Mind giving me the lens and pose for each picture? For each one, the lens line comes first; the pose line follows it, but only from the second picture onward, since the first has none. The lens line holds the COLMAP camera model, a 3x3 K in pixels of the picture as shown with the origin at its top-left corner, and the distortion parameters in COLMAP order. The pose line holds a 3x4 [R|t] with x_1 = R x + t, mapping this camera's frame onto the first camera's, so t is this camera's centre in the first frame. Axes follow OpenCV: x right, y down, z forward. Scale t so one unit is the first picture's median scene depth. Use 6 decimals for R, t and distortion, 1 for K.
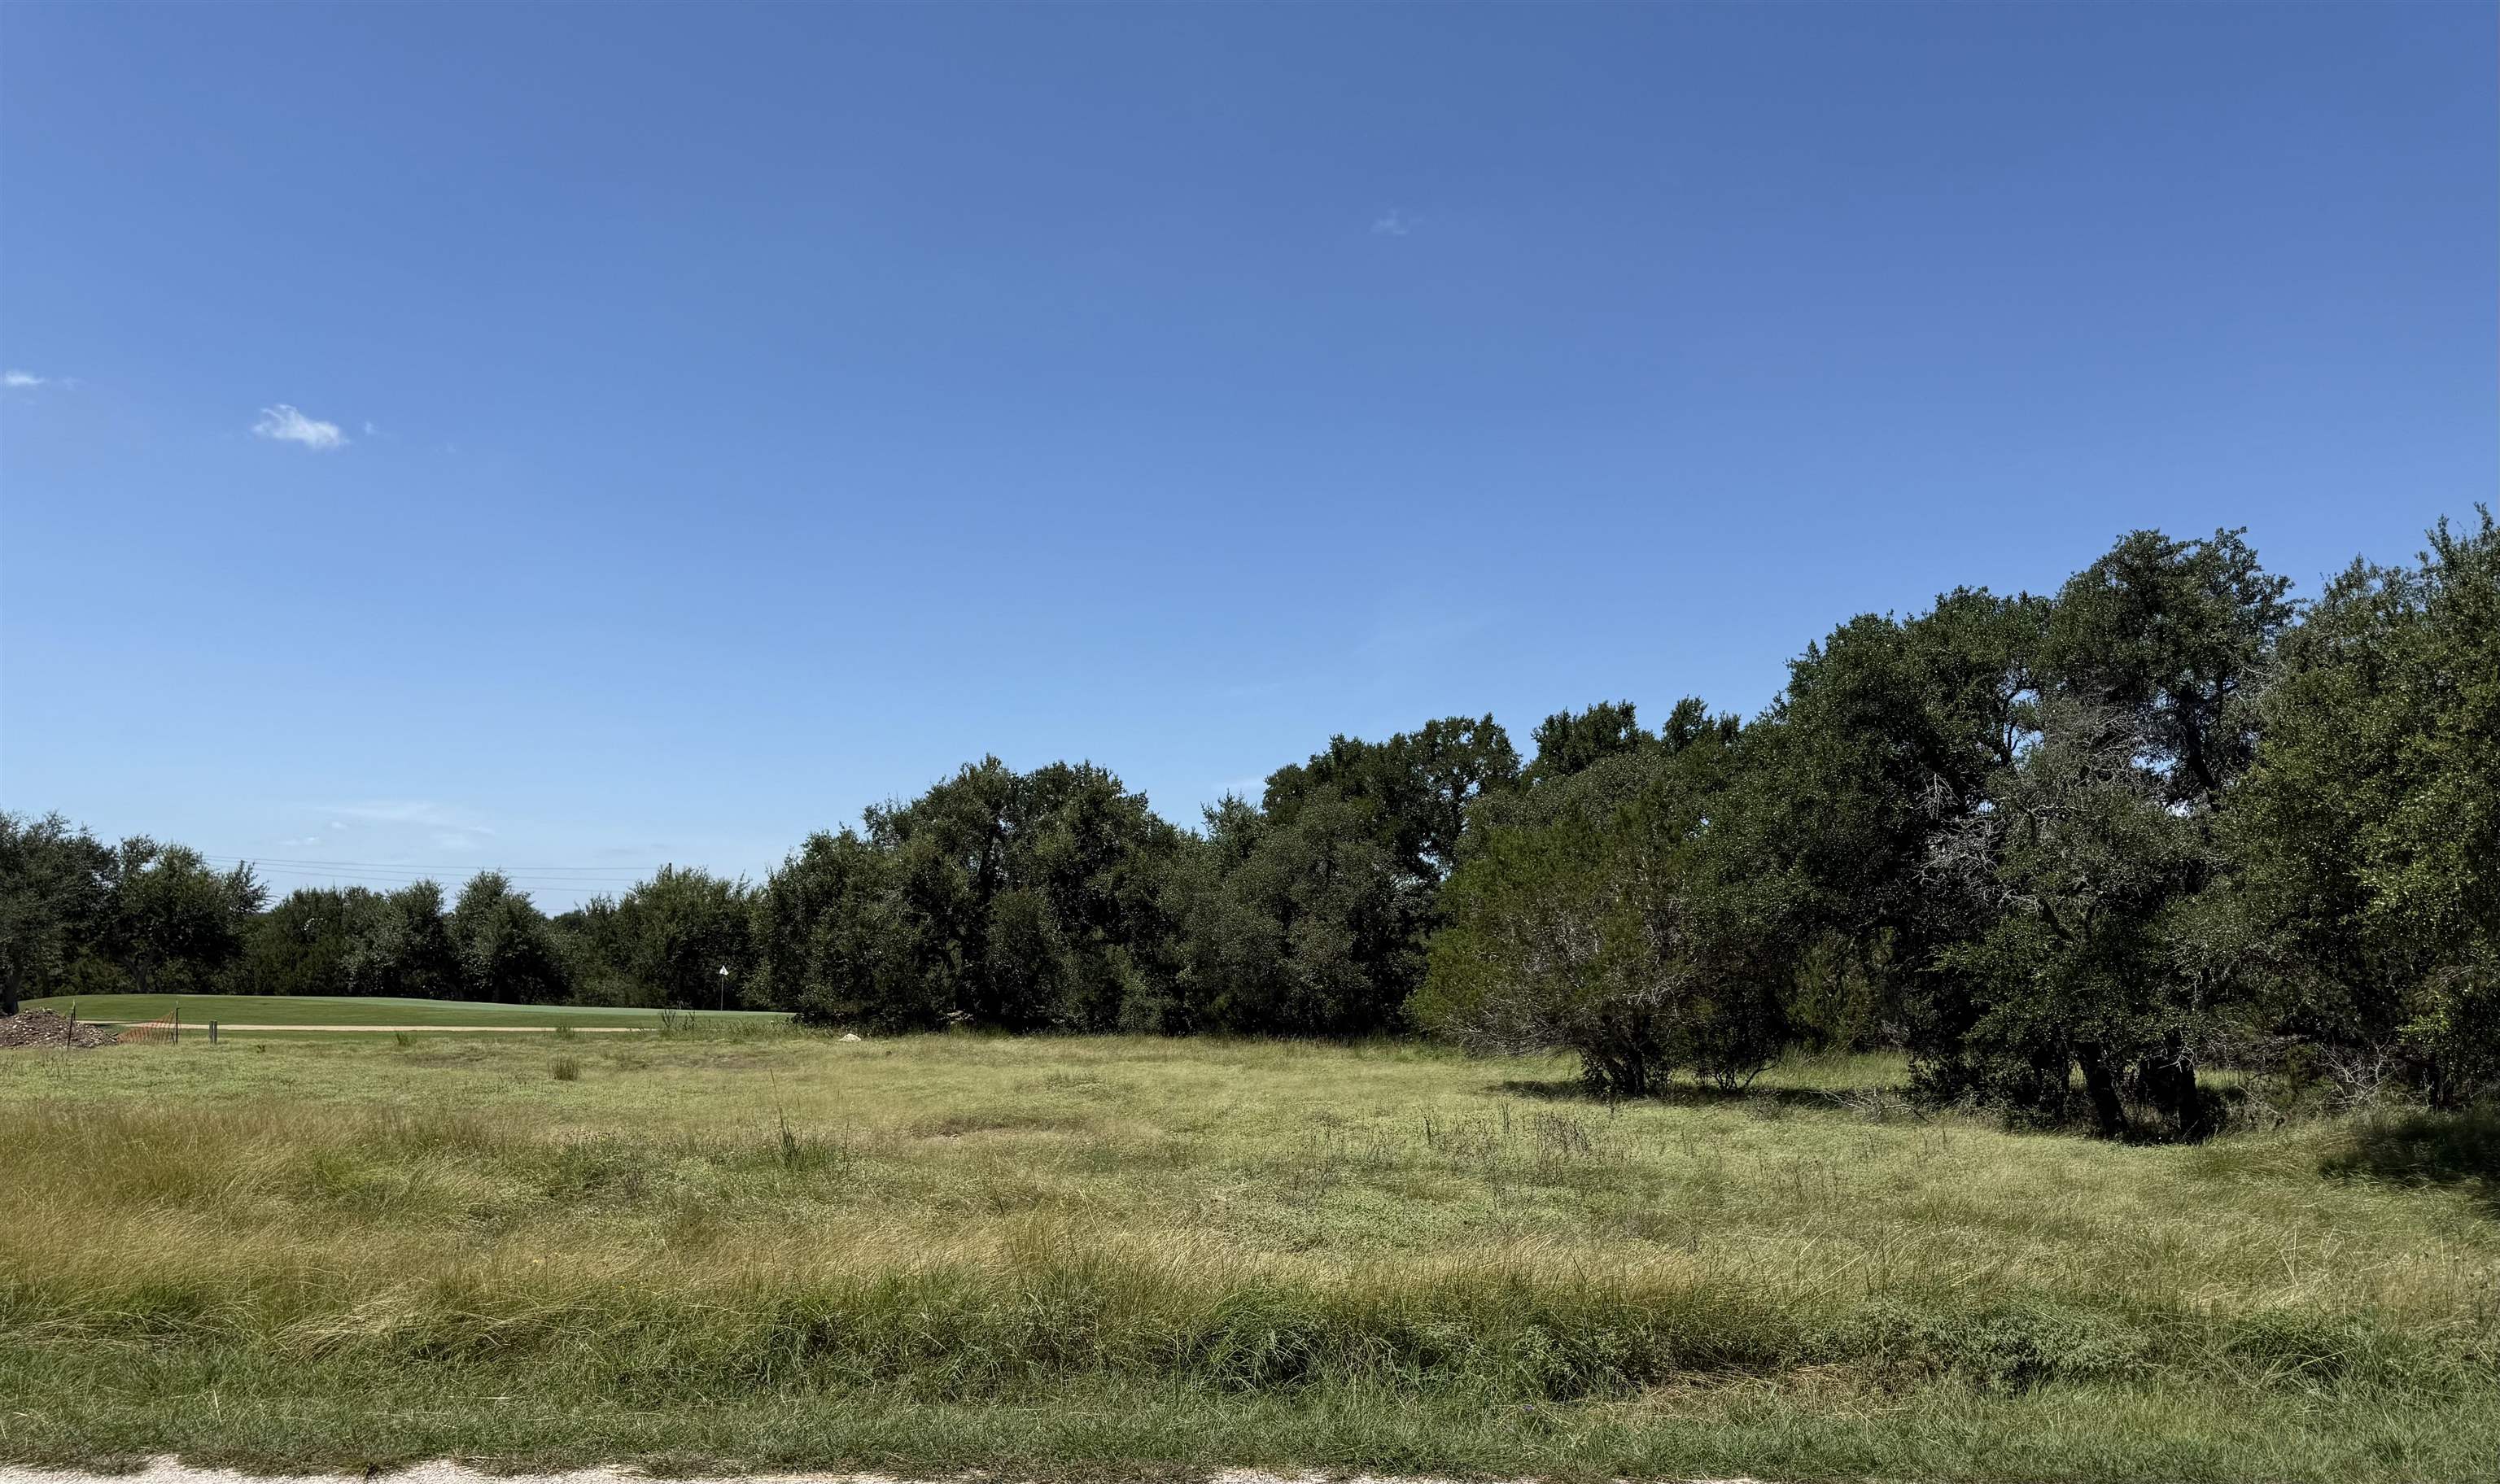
lens RADIAL K [[1739.9, 0, 1232.9], [0, 1739.9, 933.9], [0, 0, 1]] dist [0.143386, -0.323129]
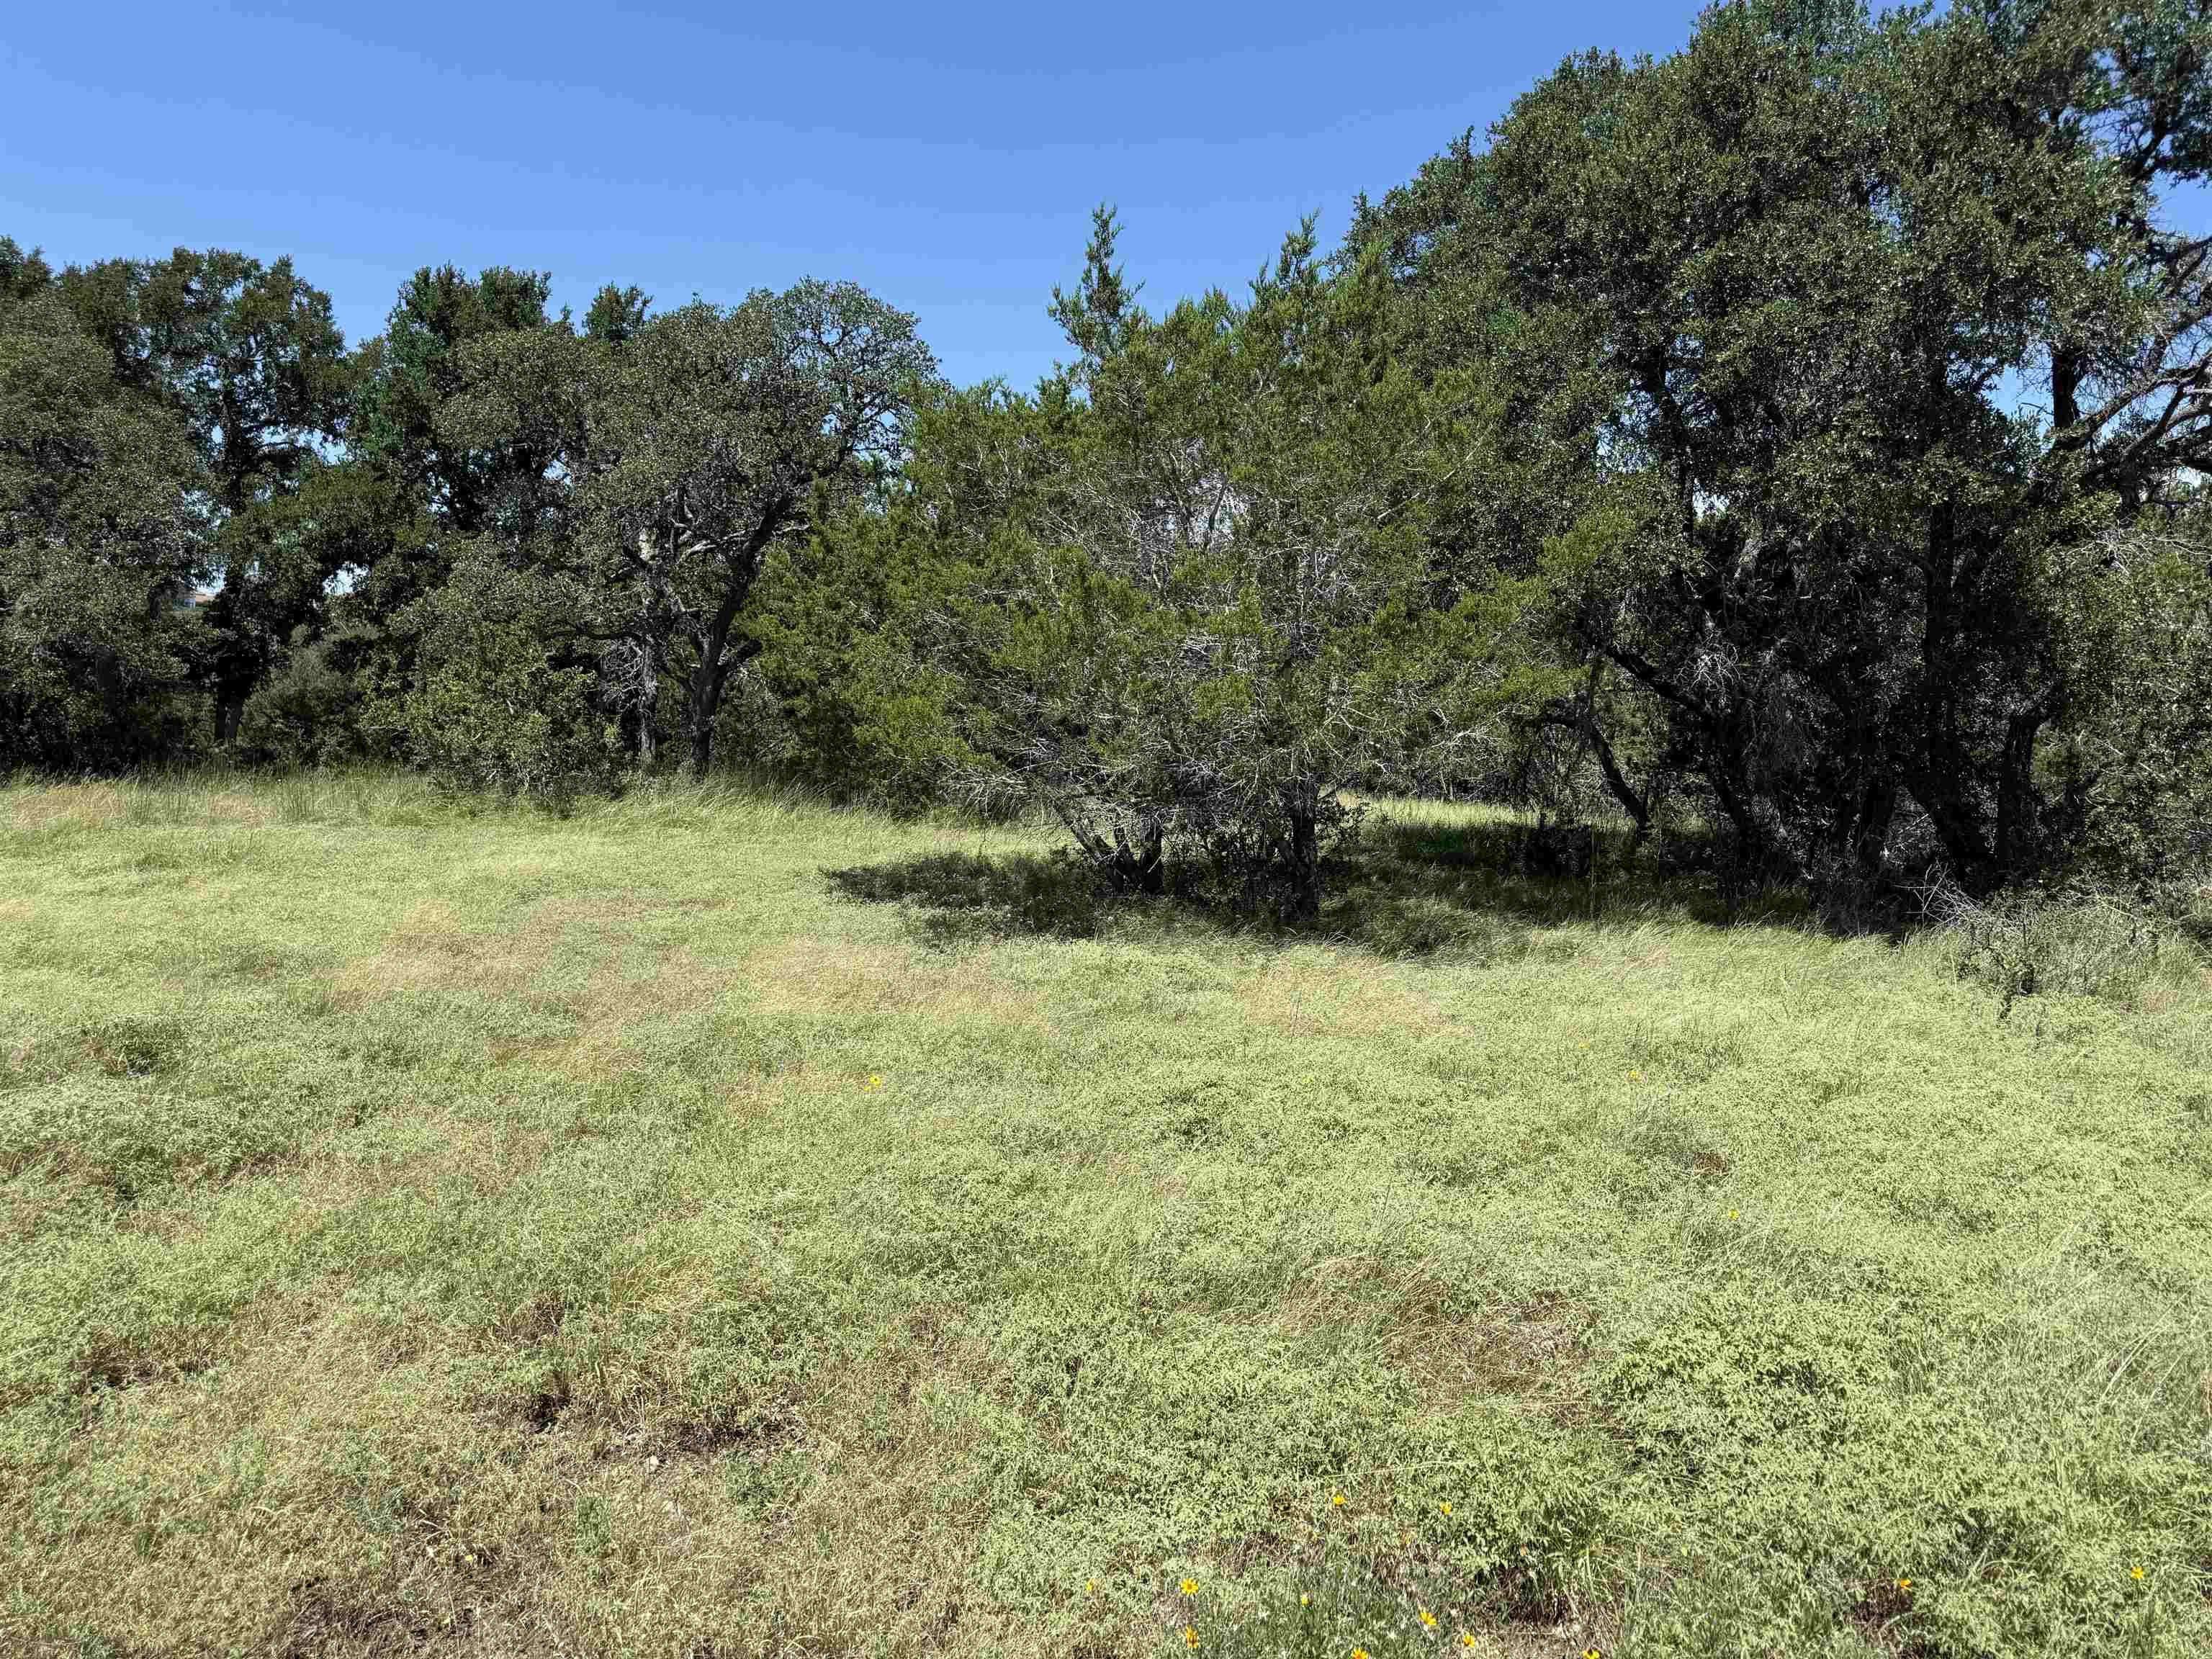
lens RADIAL K [[1555.6, 0, 1106.0], [0, 1555.6, 829.5], [0, 0, 1]] dist [0.028983, -0.031699]
pose [[0.706791, -0.039830, 0.706300, -0.058319], [-0.040608, 0.994483, 0.096717, 0.016323], [-0.706256, -0.097040, 0.701274, 0.387545]]
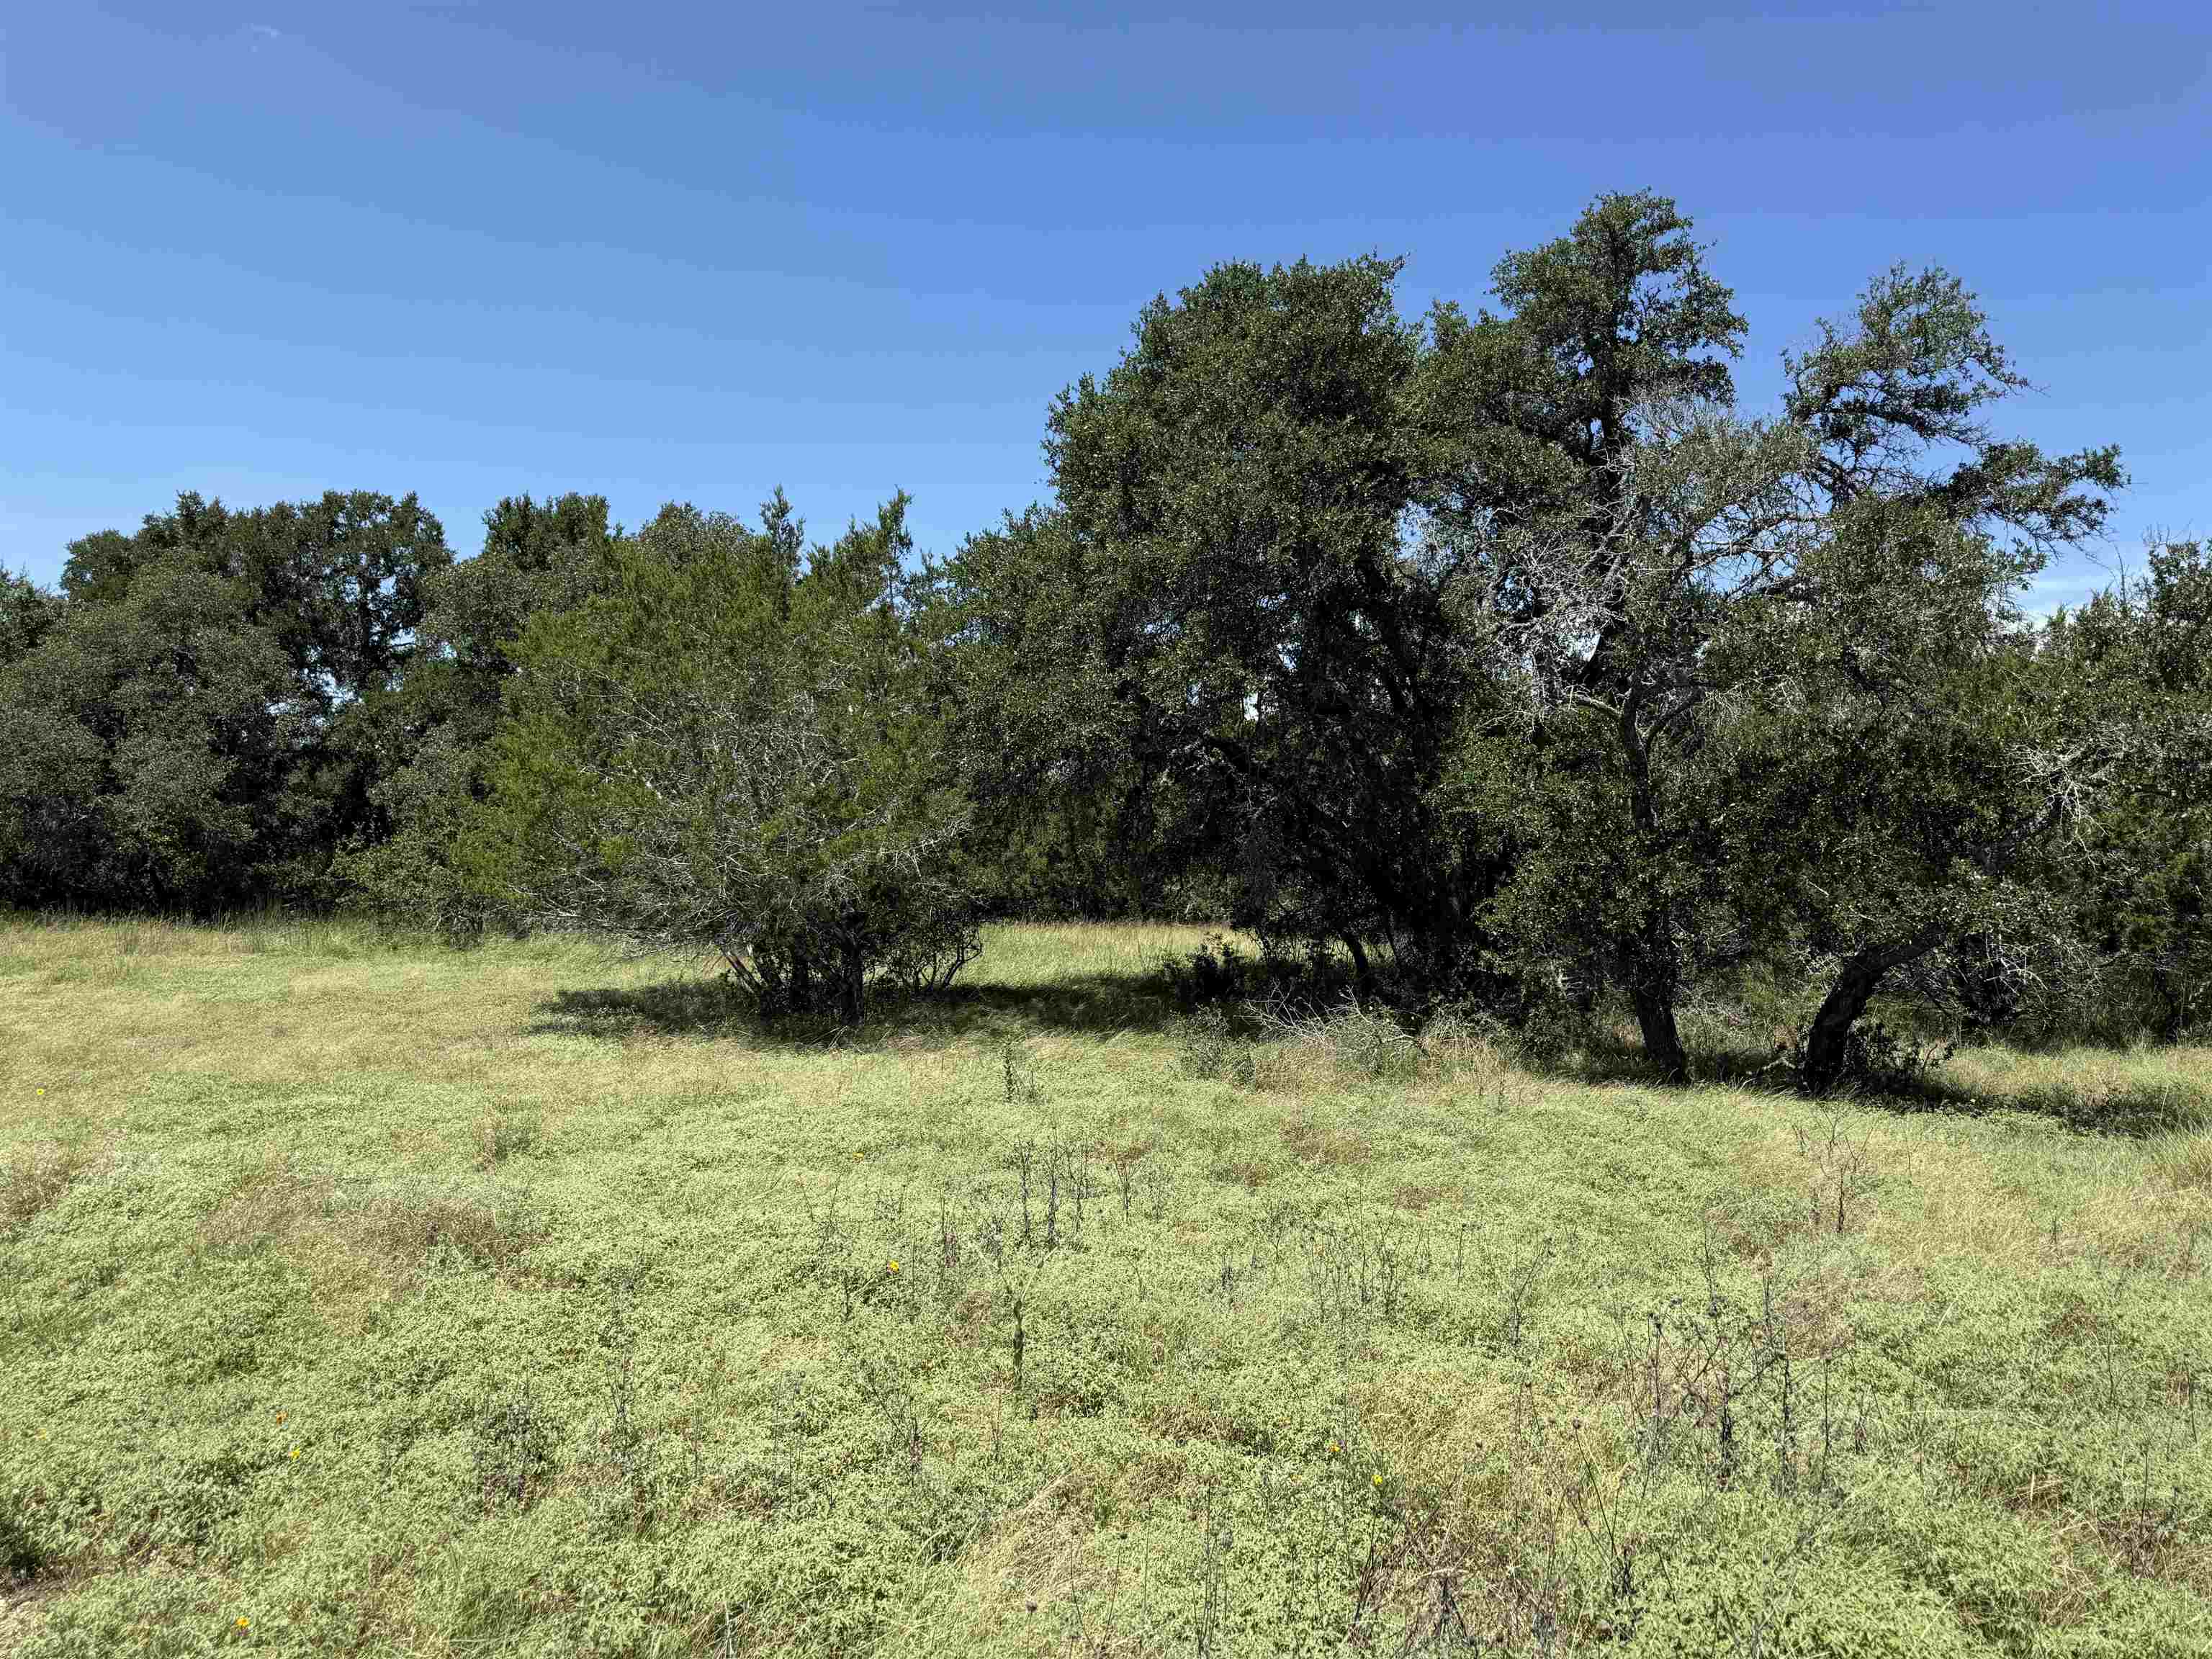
lens RADIAL K [[1530.7, 0, 1113.8], [0, 1530.7, 840.3], [0, 0, 1]] dist [-0.014228, -0.007120]
pose [[0.803652, 0.013844, 0.594939, -0.005016], [-0.028320, 0.999486, 0.014997, 0.010793], [-0.594425, -0.028901, 0.803631, 0.278694]]
